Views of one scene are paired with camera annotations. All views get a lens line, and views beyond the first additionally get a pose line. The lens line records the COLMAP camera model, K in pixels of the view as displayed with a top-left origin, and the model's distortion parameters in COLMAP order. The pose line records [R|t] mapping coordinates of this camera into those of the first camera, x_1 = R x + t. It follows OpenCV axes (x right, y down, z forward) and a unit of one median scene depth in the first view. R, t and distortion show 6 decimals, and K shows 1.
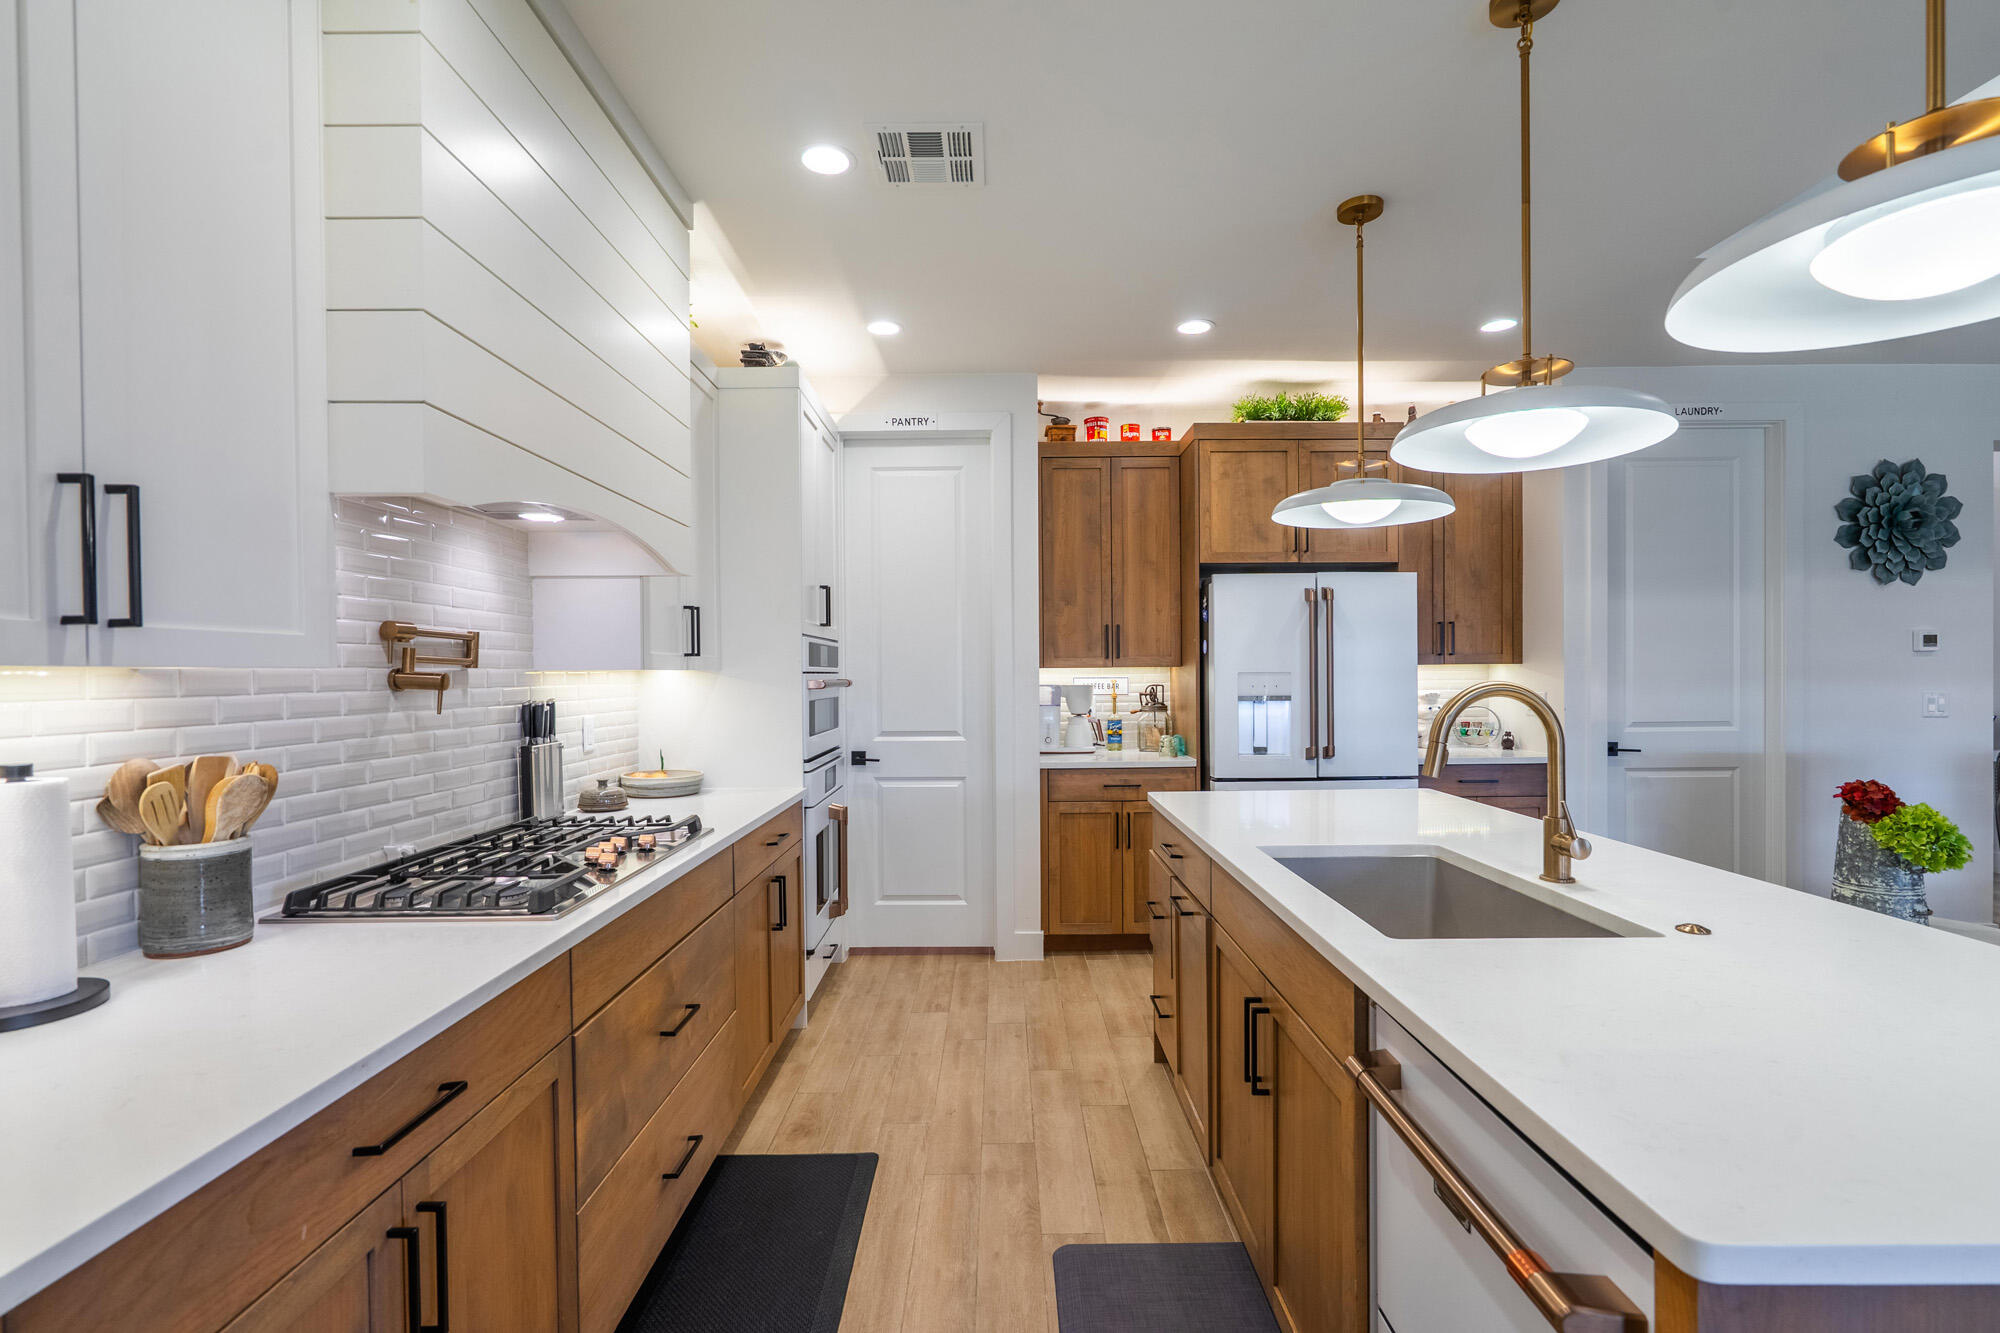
lens RADIAL K [[908.4, 0, 996.5], [0, 908.4, 686.8], [0, 0, 1]] dist [-0.006575, 0.003525]
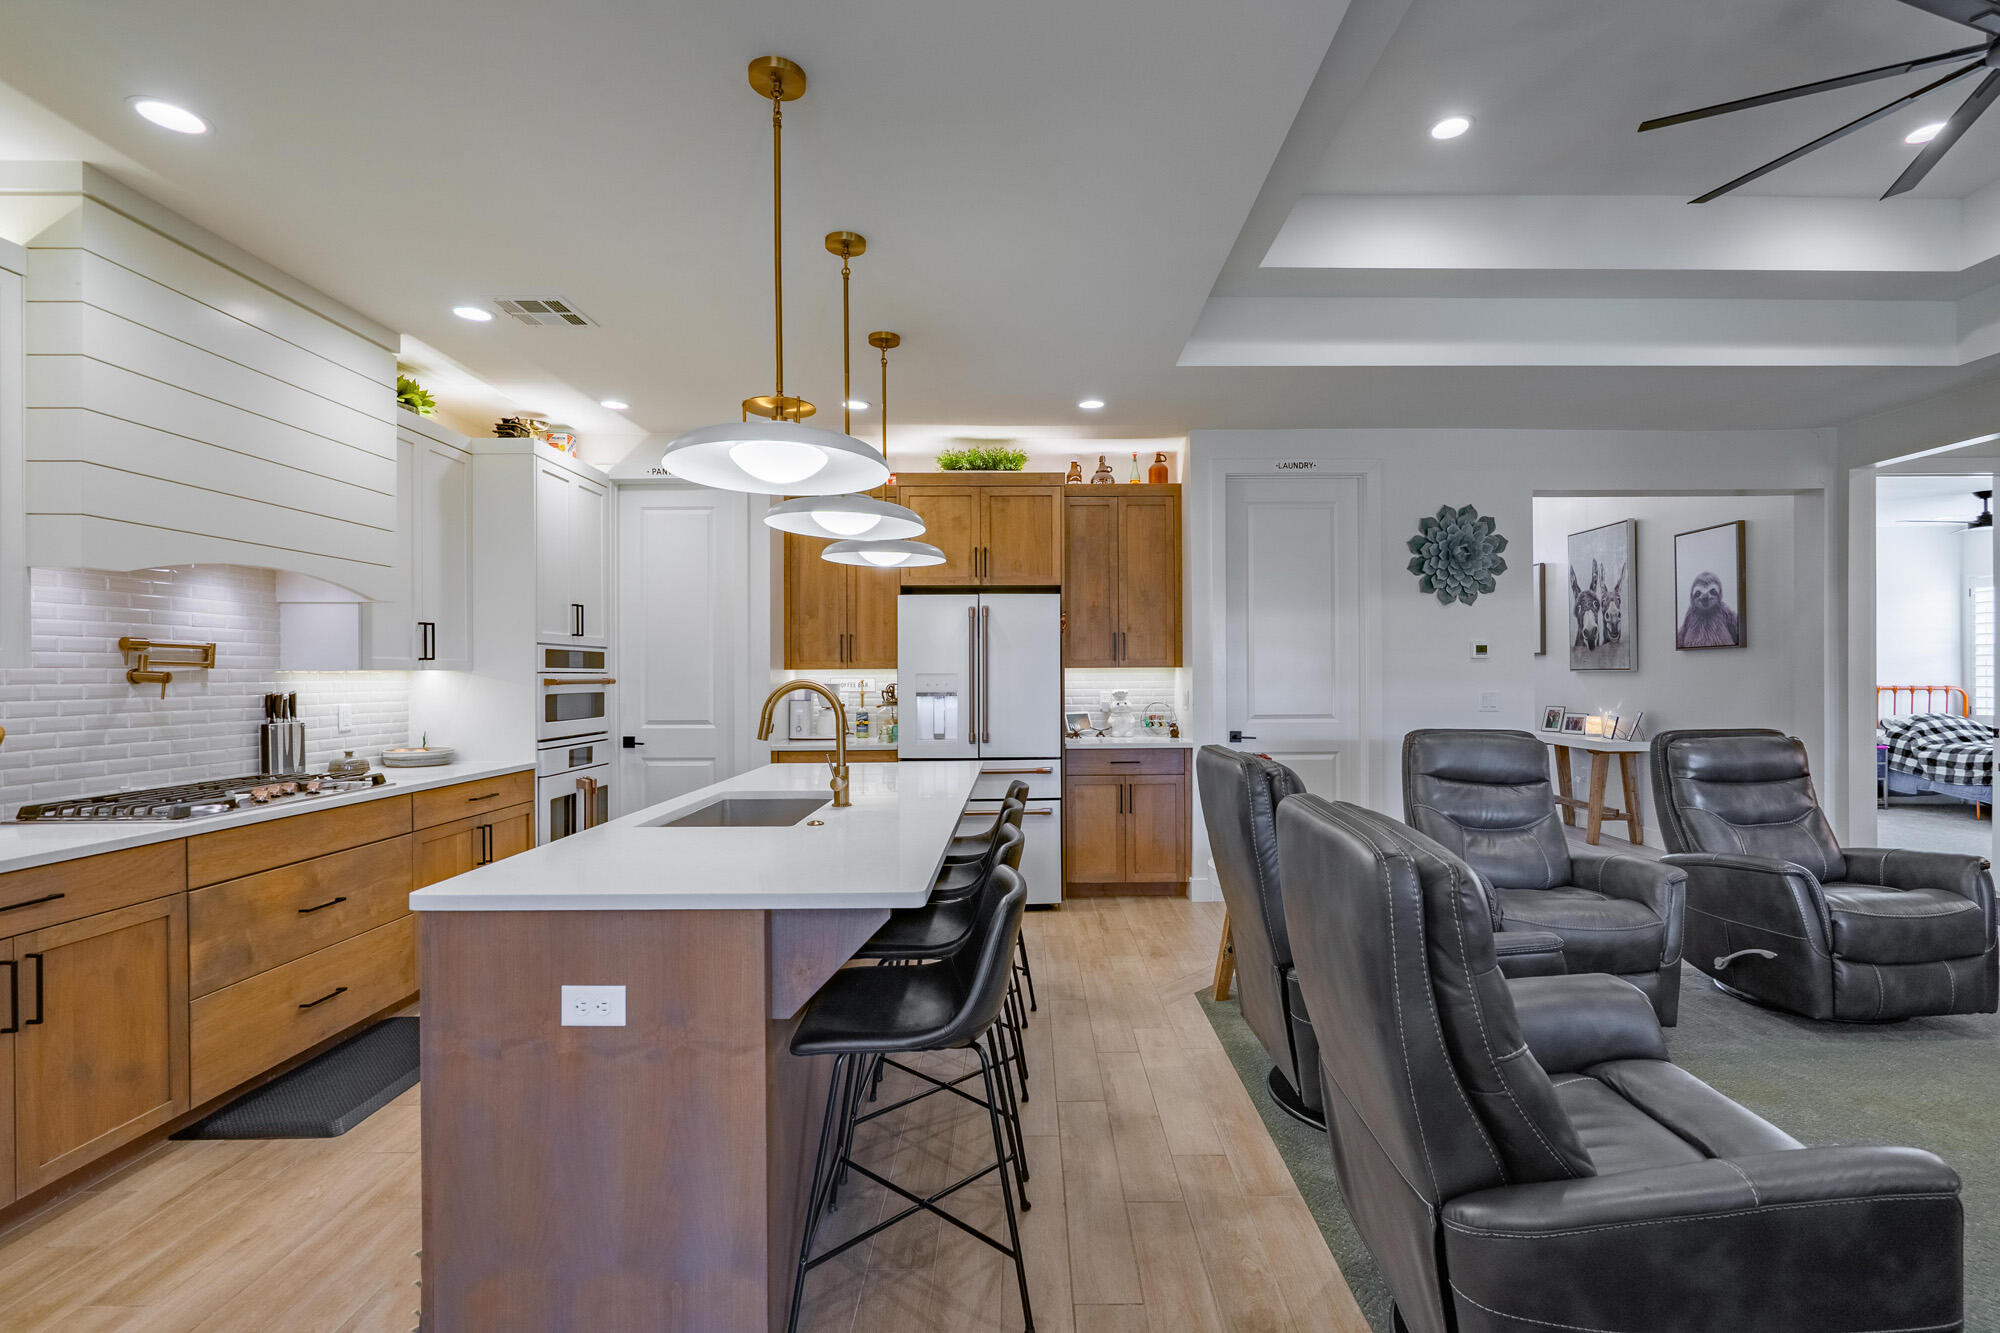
lens RADIAL K [[908.4, 0, 1024.2], [0, 908.4, 675.0], [0, 0, 1]] dist [-0.006575, 0.003525]
pose [[0.999985, 0.003309, 0.004348, 0.412656], [-0.003246, 0.999892, -0.014307, 0.003669], [-0.004395, 0.014293, 0.999888, -0.258182]]
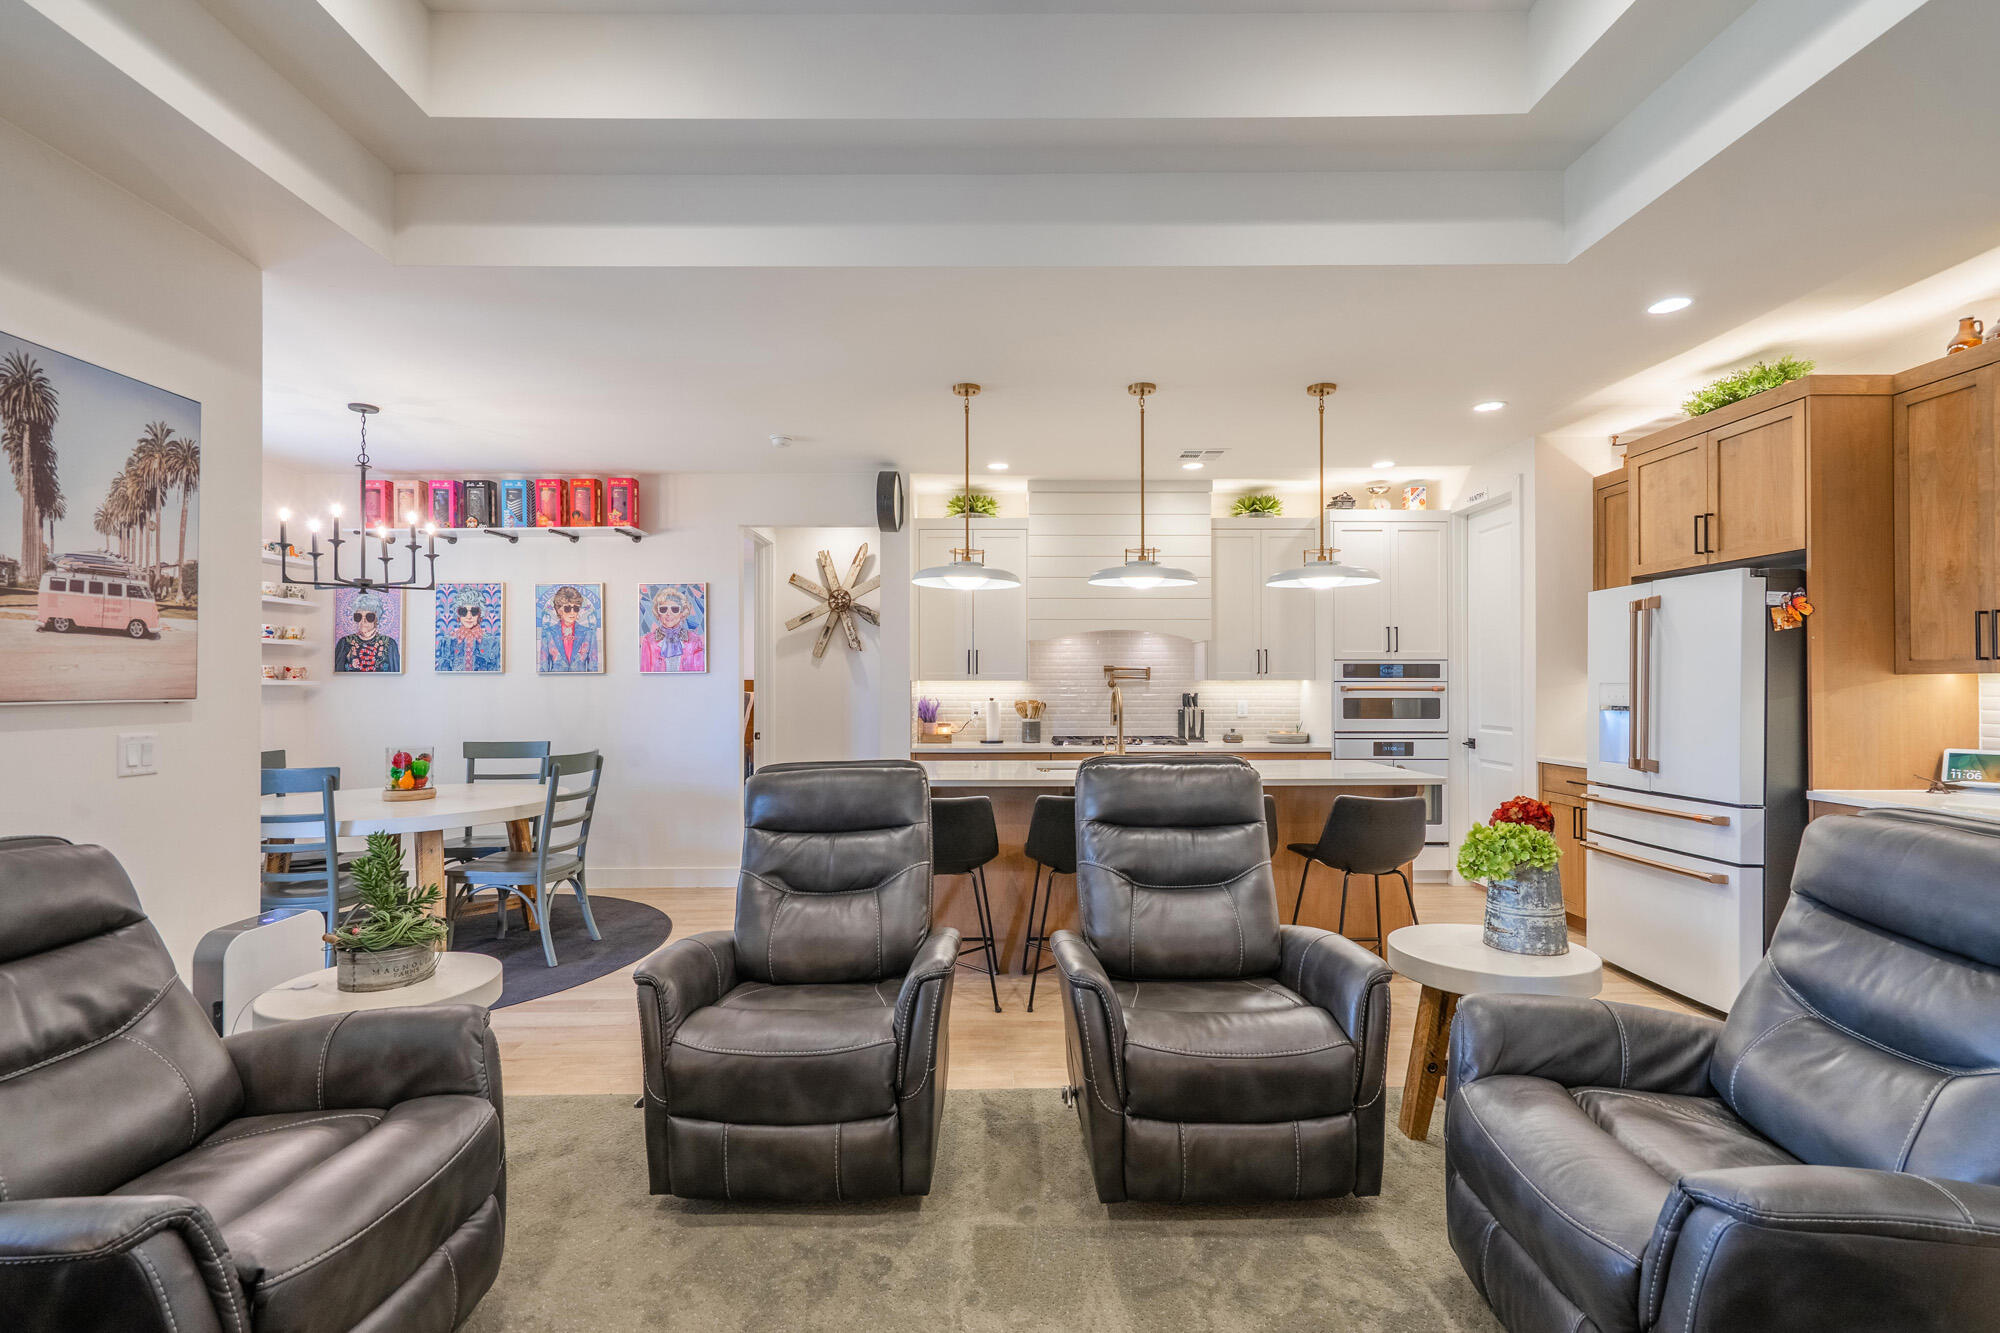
lens RADIAL K [[908.4, 0, 996.2], [0, 908.4, 675.6], [0, 0, 1]] dist [-0.006575, 0.003525]
pose [[0.010016, -0.001754, -0.999948, 1.326144], [-0.014914, 0.999887, -0.001904, -0.012012], [0.999839, 0.014933, 0.009989, 0.285243]]
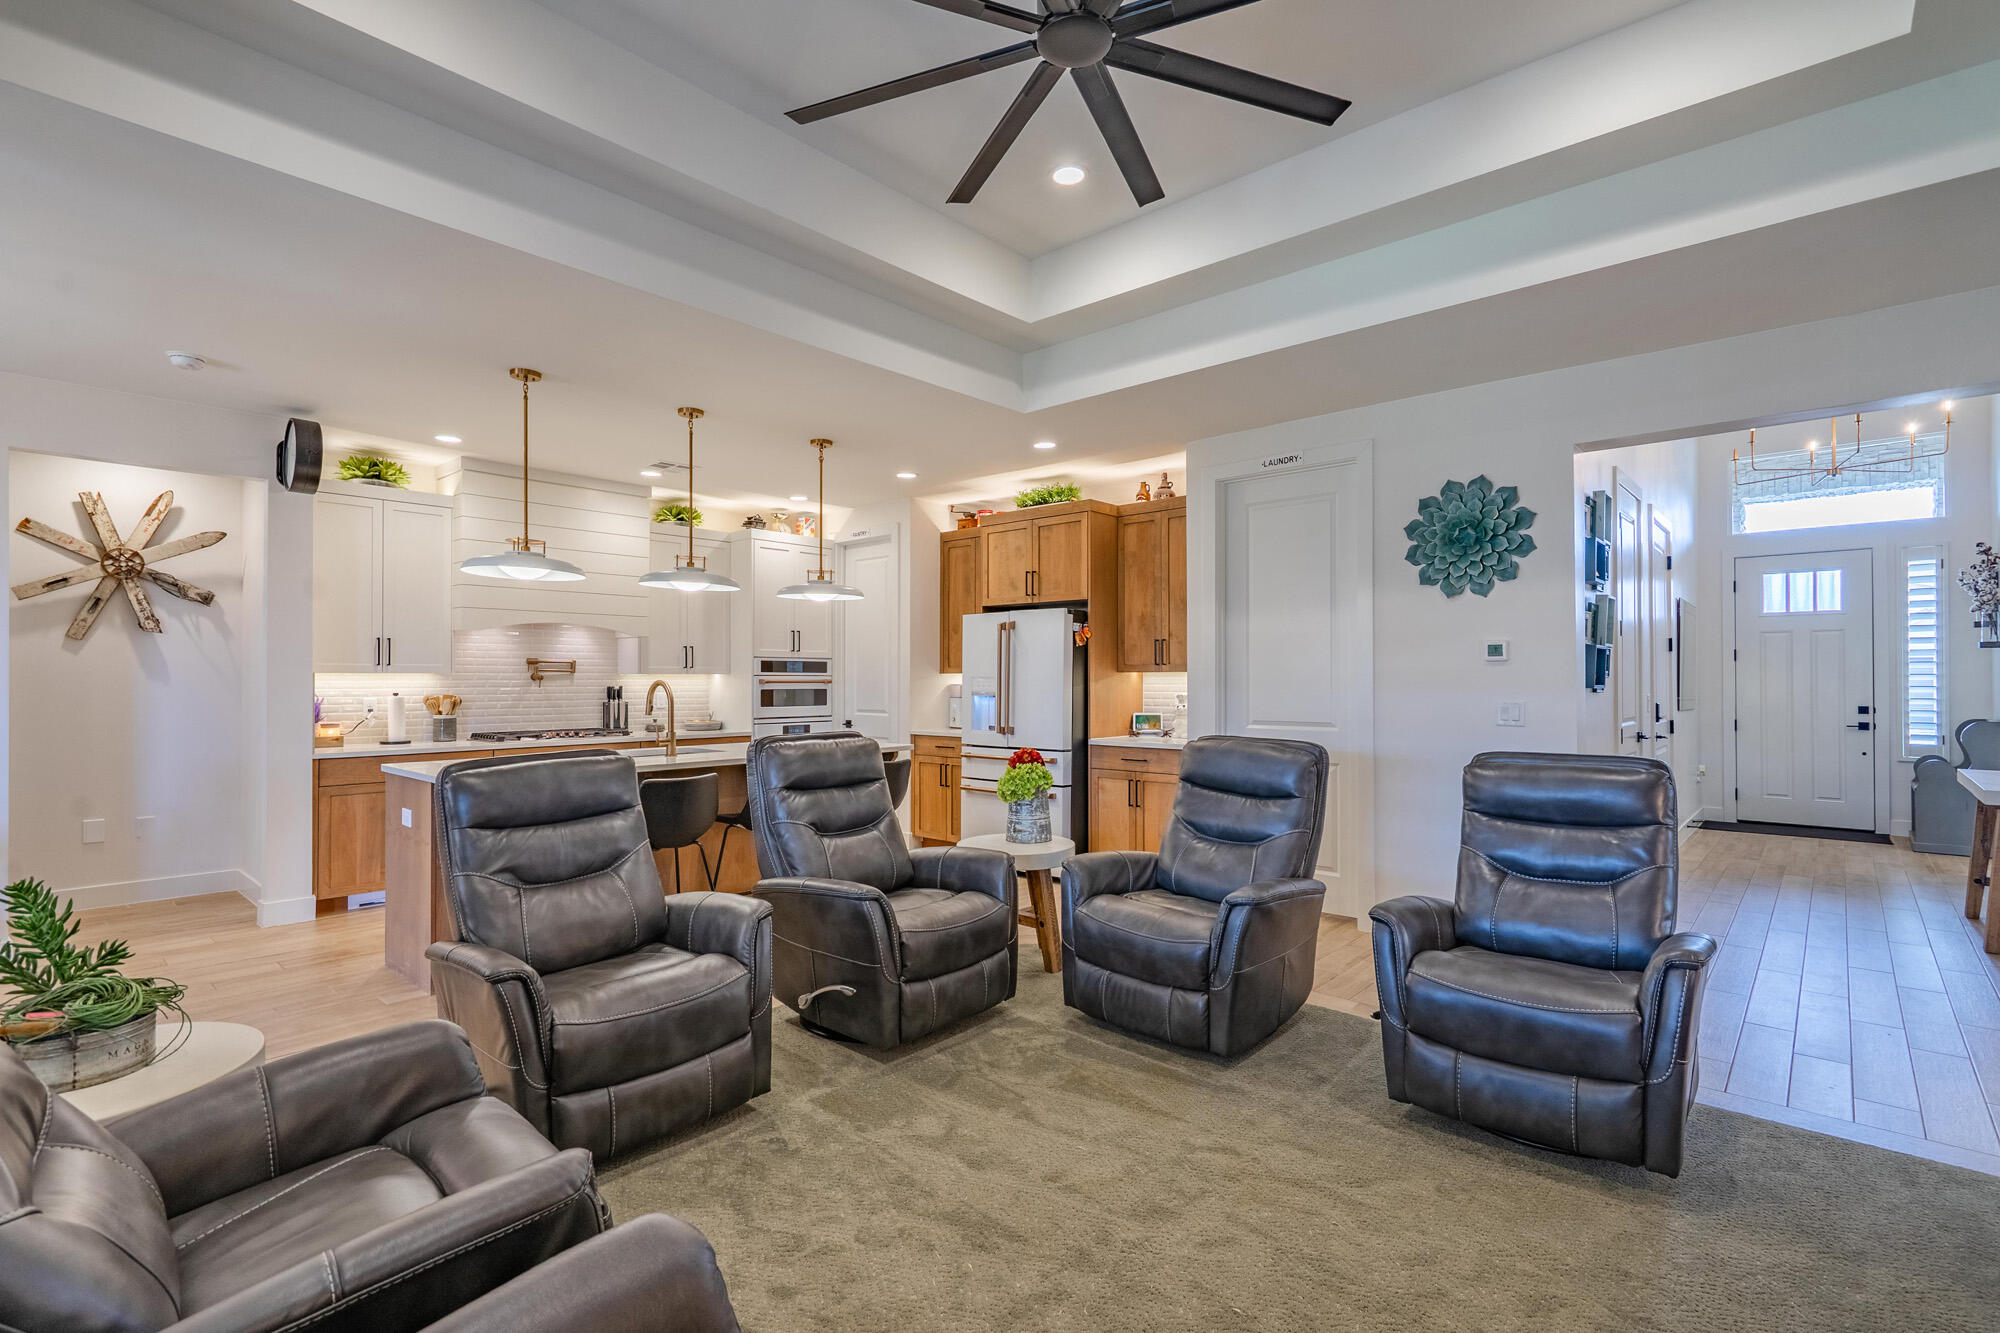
lens RADIAL K [[908.4, 0, 994.5], [0, 908.4, 673.6], [0, 0, 1]] dist [-0.006575, 0.003525]
pose [[0.746674, 0.003800, -0.665179, 1.348867], [-0.016002, 0.999797, -0.012251, -0.003251], [0.664997, 0.019792, 0.746583, -0.147766]]
